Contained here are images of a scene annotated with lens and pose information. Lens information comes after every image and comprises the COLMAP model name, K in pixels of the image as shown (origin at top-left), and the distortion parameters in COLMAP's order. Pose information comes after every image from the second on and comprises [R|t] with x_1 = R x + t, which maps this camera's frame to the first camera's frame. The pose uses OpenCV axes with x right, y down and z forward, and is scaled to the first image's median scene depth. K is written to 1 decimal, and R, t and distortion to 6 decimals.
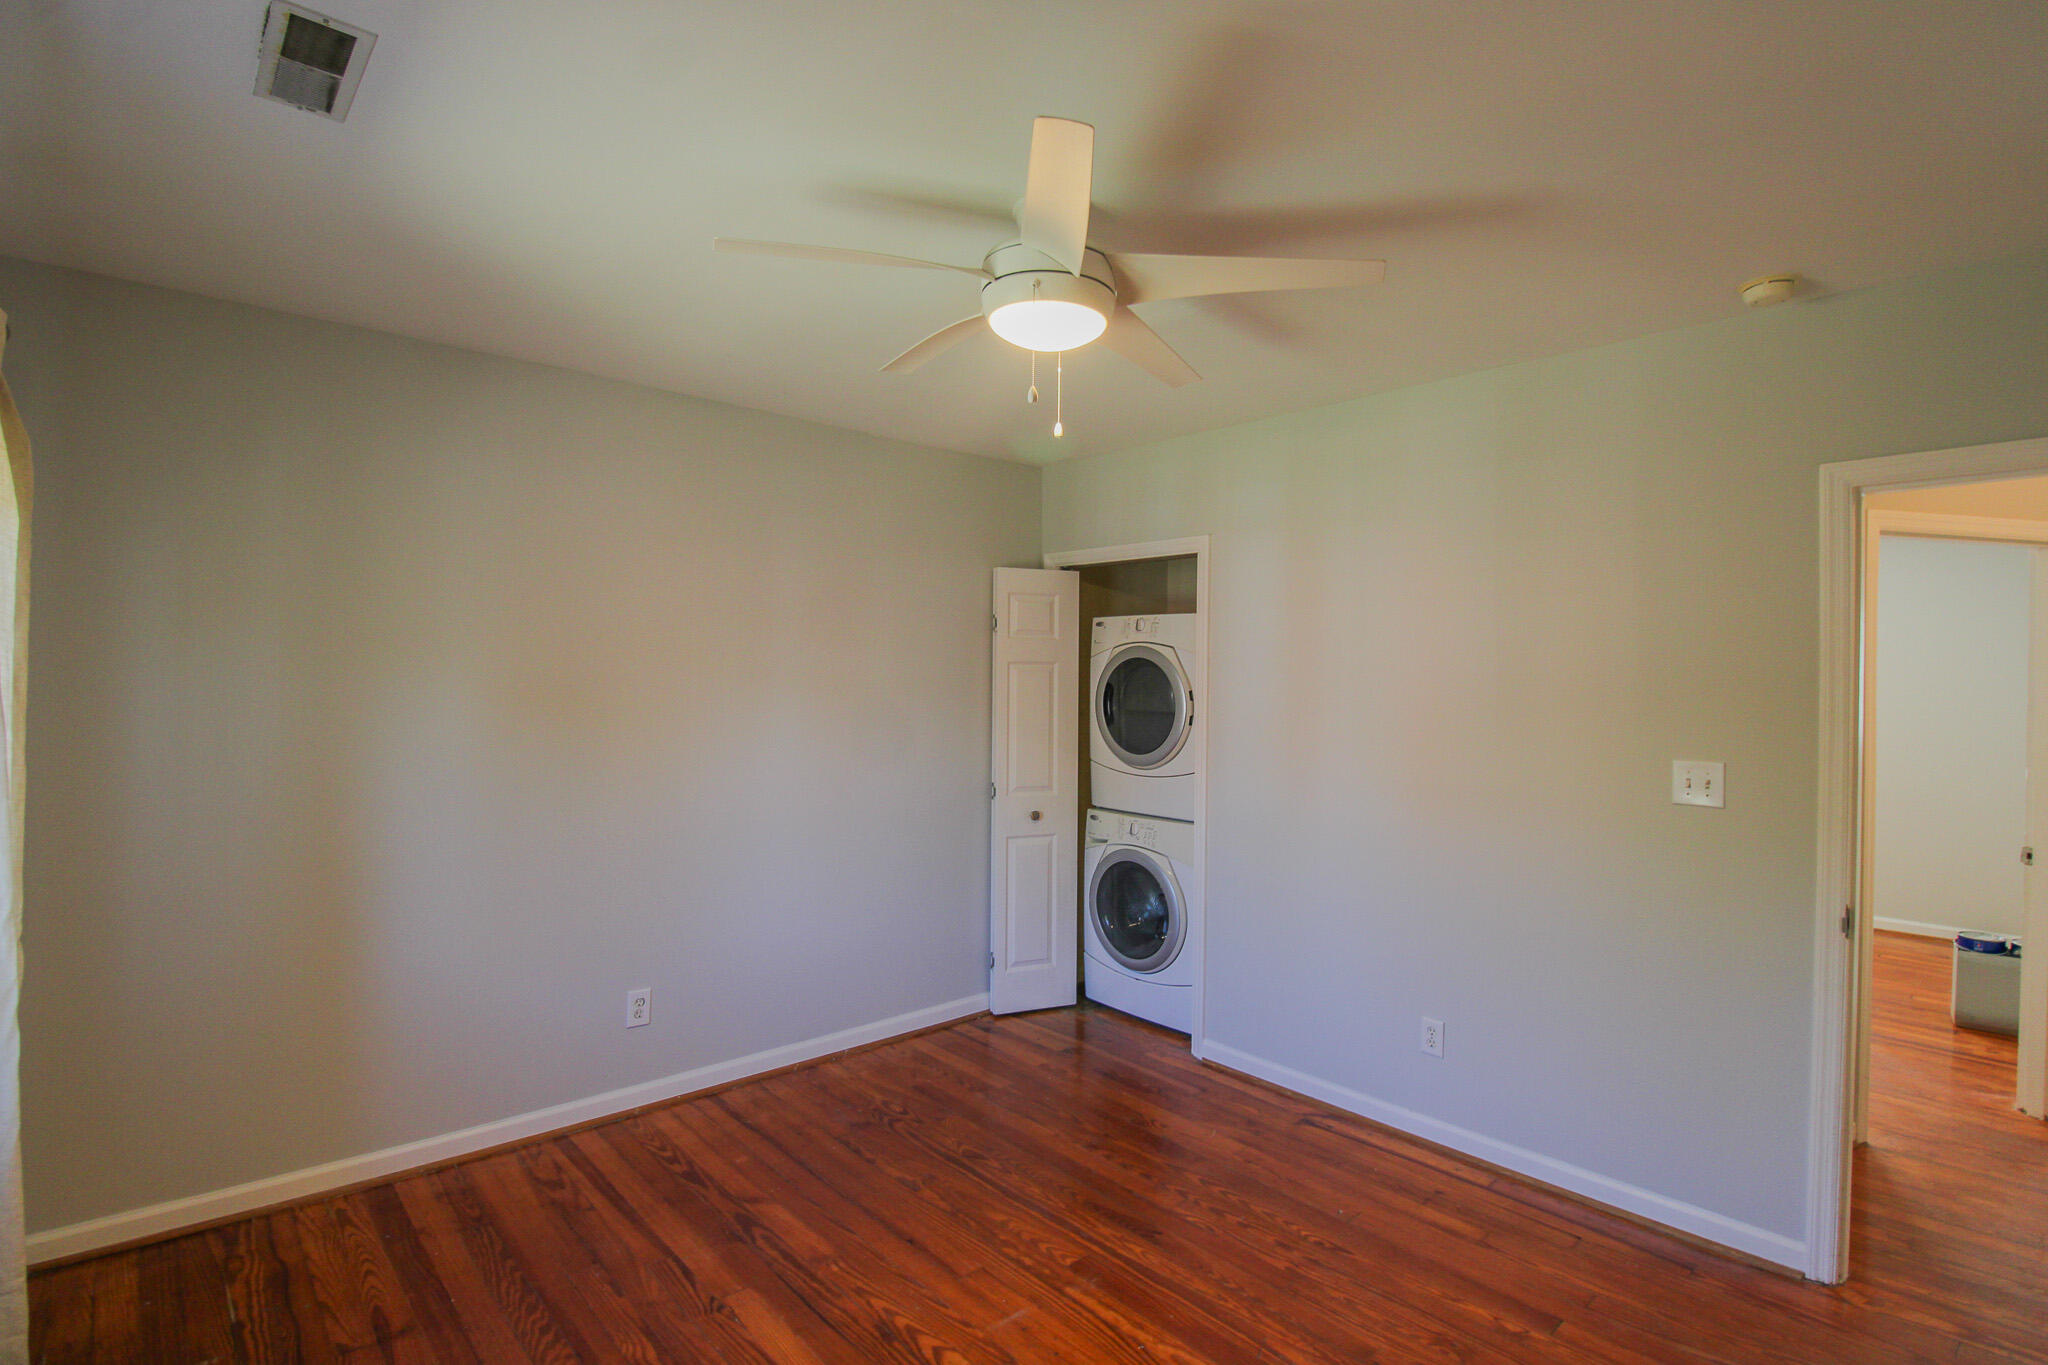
lens RADIAL K [[981.3, 0, 1032.1], [0, 981.3, 682.7], [0, 0, 1]] dist [-0.018287, -0.007940]
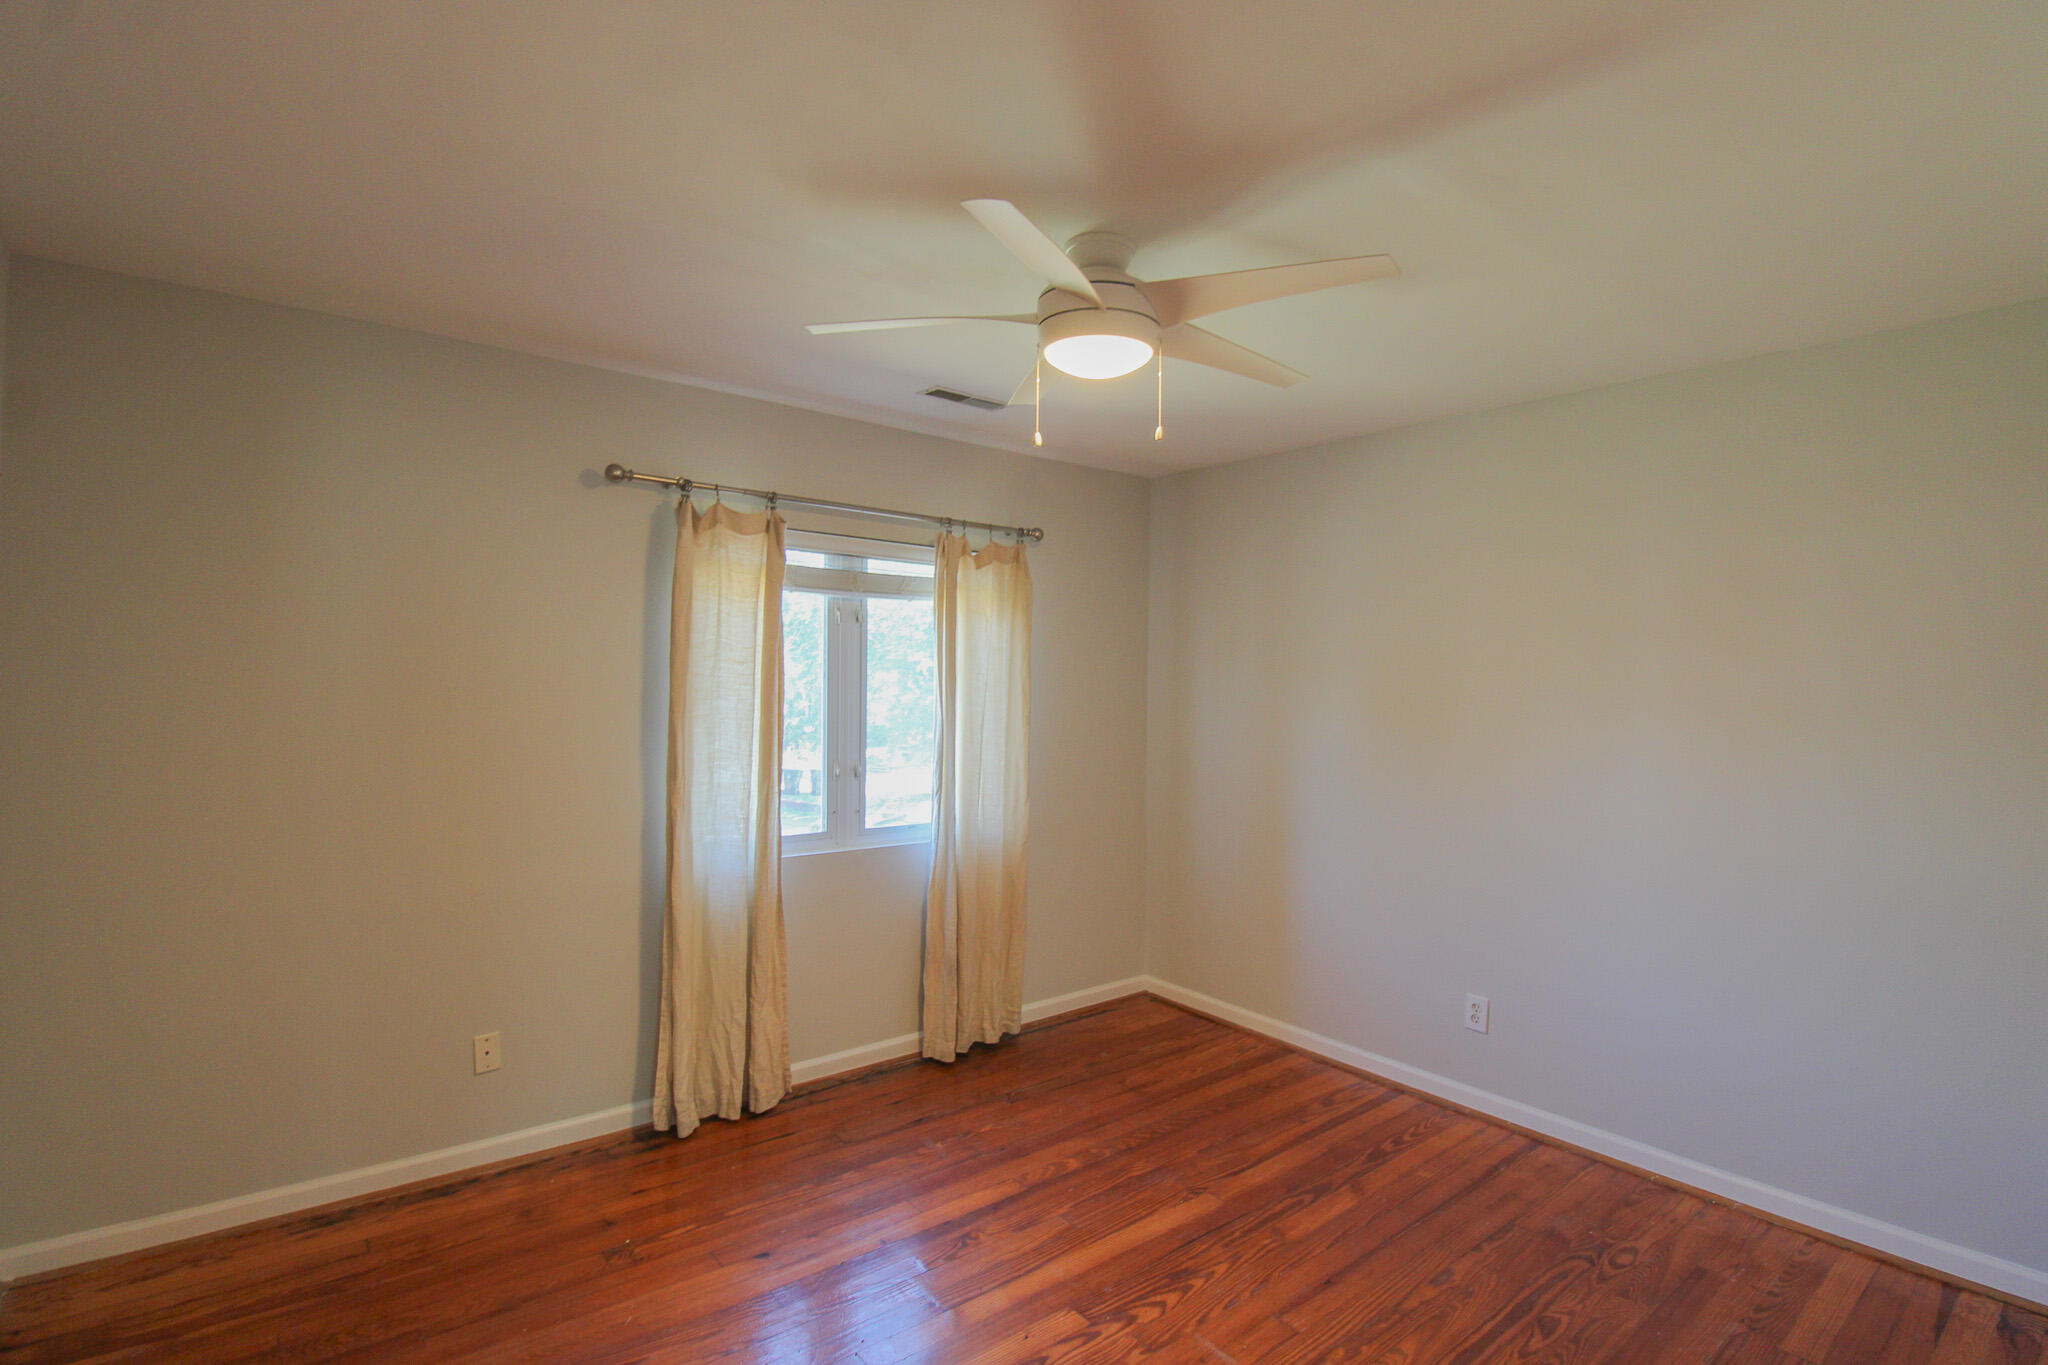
lens RADIAL K [[981.3, 0, 1036.9], [0, 981.3, 676.6], [0, 0, 1]] dist [-0.018287, -0.007940]
pose [[-0.042990, -0.006489, -0.999054, 0.762081], [-0.023358, 0.999712, -0.005488, -0.004931], [0.998802, 0.023100, -0.043130, 0.676891]]
